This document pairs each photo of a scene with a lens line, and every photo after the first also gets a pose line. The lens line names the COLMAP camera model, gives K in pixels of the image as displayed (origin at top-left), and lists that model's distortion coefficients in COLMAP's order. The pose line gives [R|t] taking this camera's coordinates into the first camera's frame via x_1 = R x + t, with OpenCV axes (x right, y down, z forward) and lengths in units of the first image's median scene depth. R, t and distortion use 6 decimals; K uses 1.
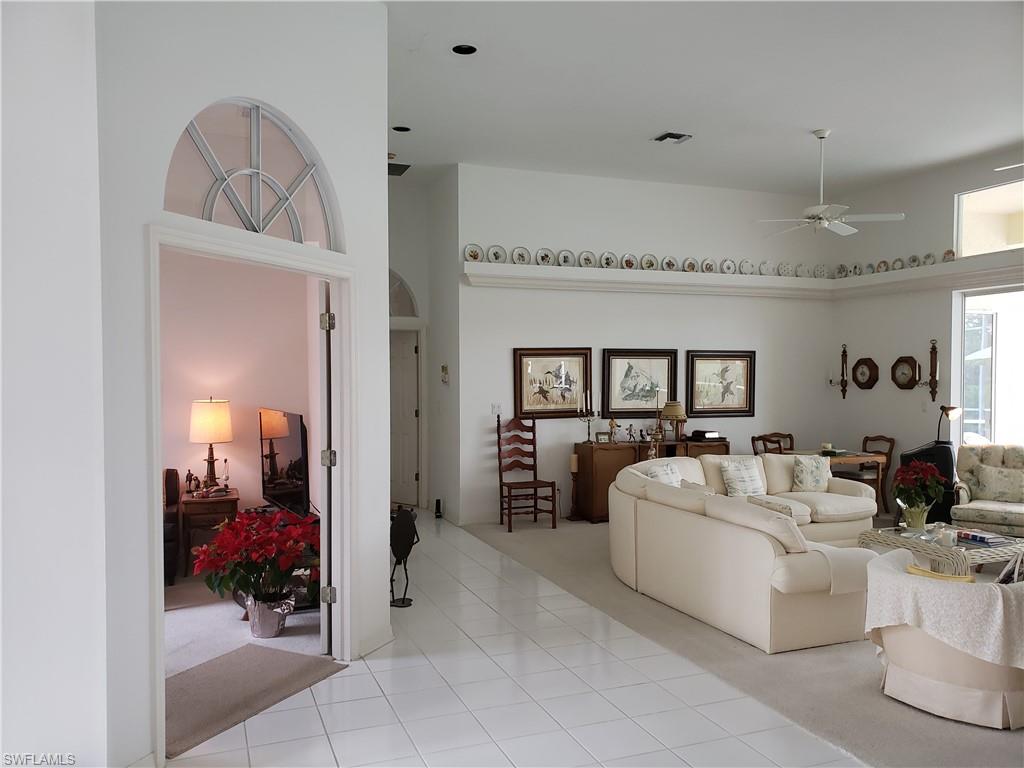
lens RADIAL K [[802.6, 0, 523.0], [0, 802.6, 391.1], [0, 0, 1]] dist [0.002405, 0.004802]
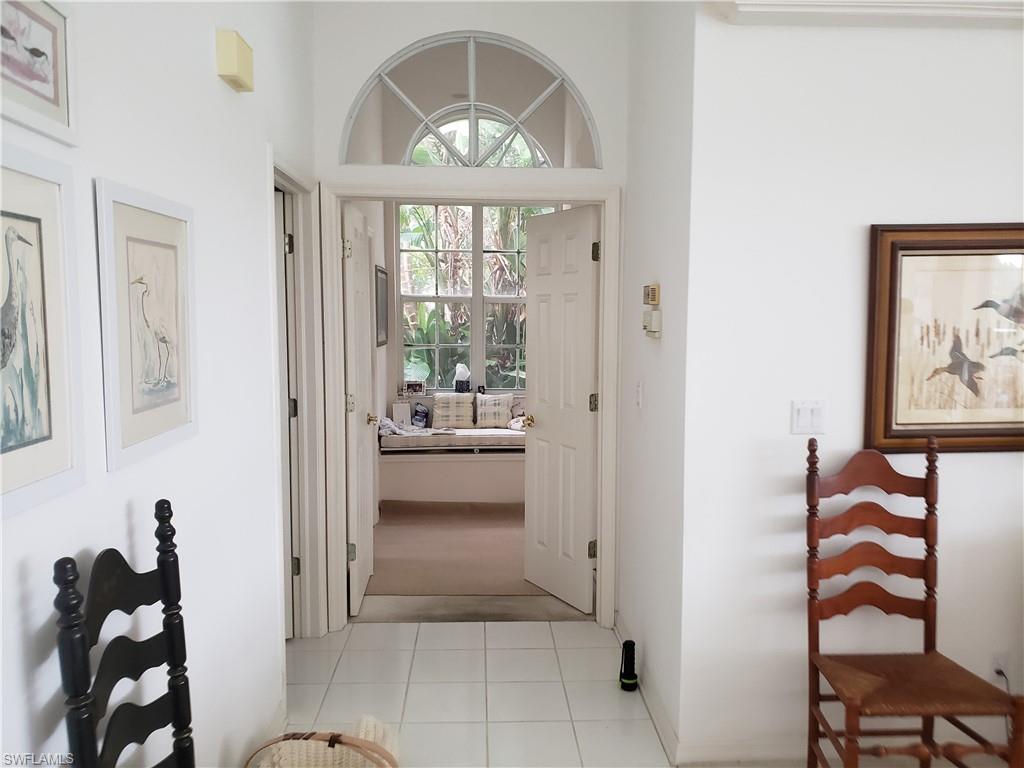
lens RADIAL K [[802.6, 0, 523.0], [0, 802.6, 391.1], [0, 0, 1]] dist [0.002405, 0.004802]
pose [[0.949621, 0.033967, -0.311555, -0.040530], [-0.009703, 0.996819, 0.079102, -0.012976], [0.313251, -0.072094, 0.946930, 0.659634]]
